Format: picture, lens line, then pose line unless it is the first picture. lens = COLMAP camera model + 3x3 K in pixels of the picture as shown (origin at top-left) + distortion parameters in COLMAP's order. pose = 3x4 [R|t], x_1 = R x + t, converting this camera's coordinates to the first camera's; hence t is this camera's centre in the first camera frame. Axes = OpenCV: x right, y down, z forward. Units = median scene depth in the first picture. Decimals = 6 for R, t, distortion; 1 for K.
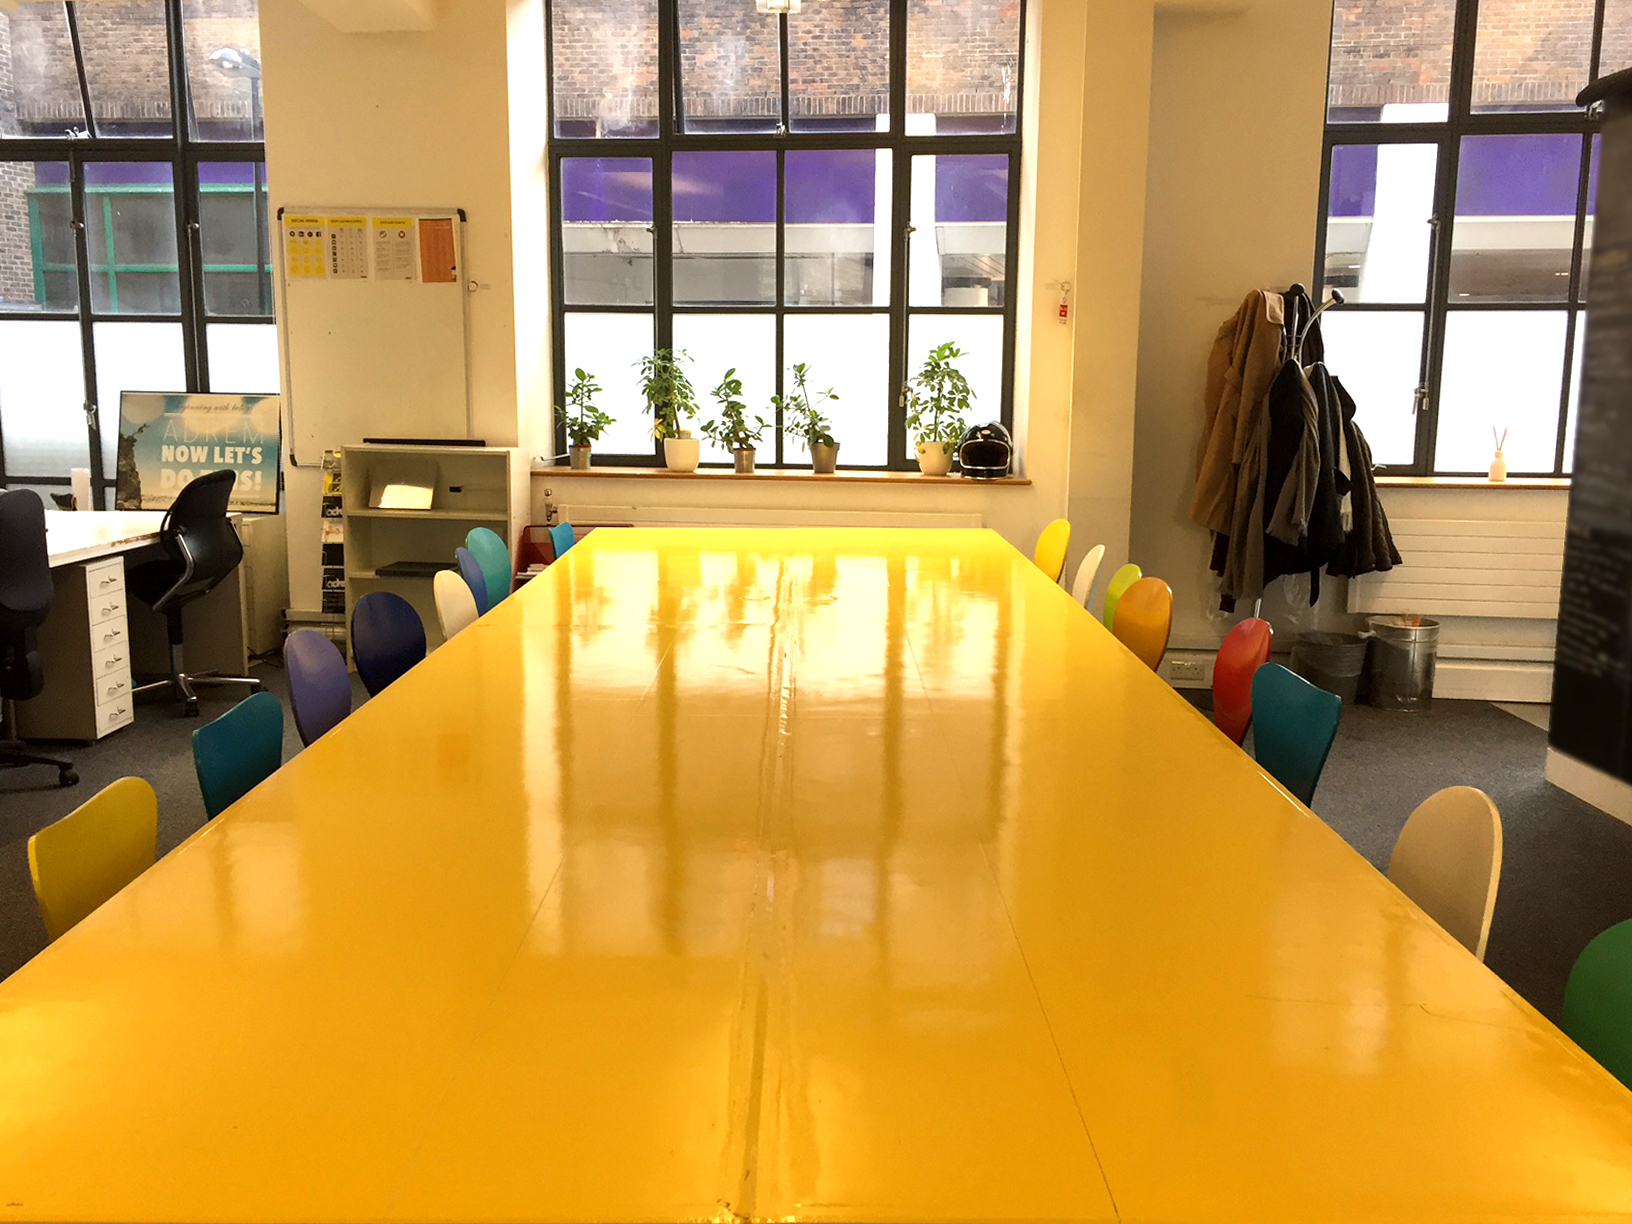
lens RADIAL K [[1468.9, 0, 816.0], [0, 1468.9, 612.0], [0, 0, 1]] dist [0.022229, 0.011208]
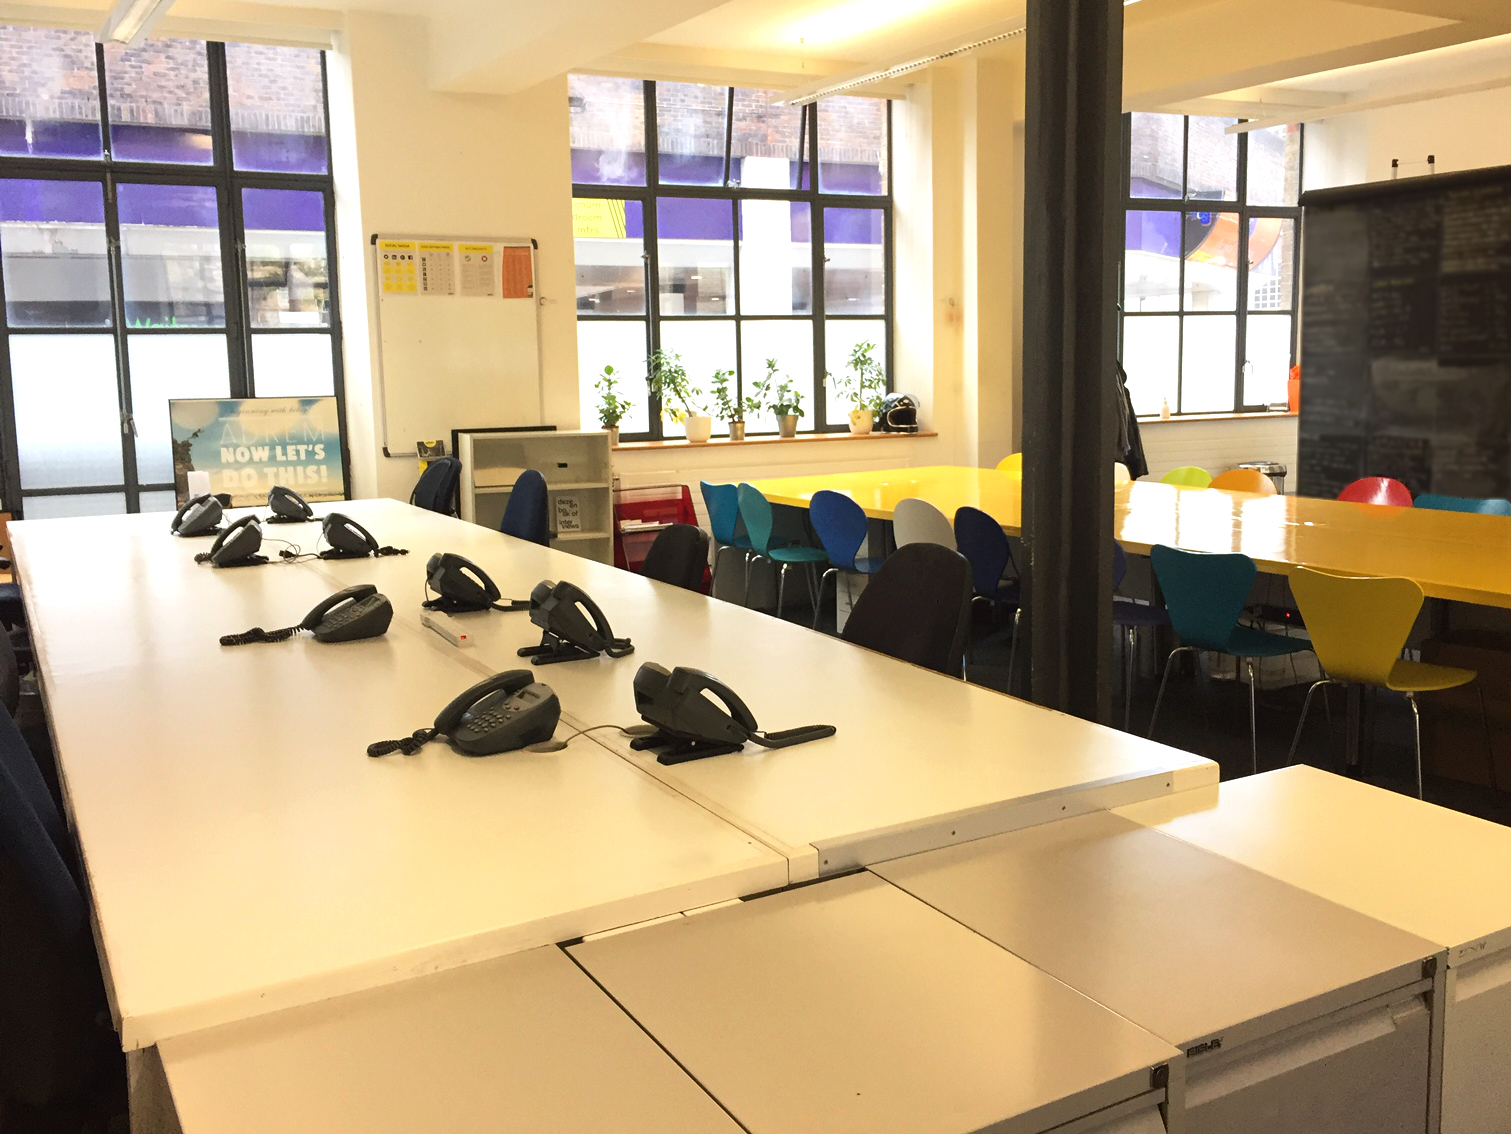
lens RADIAL K [[1389.2, 0, 755.5], [0, 1389.2, 567.0], [0, 0, 1]] dist [0.002813, -0.044442]
pose [[0.829011, -0.104371, 0.549406, -0.691129], [0.111990, 0.993513, 0.019754, -0.003317], [-0.547904, 0.045151, 0.835322, -0.053480]]
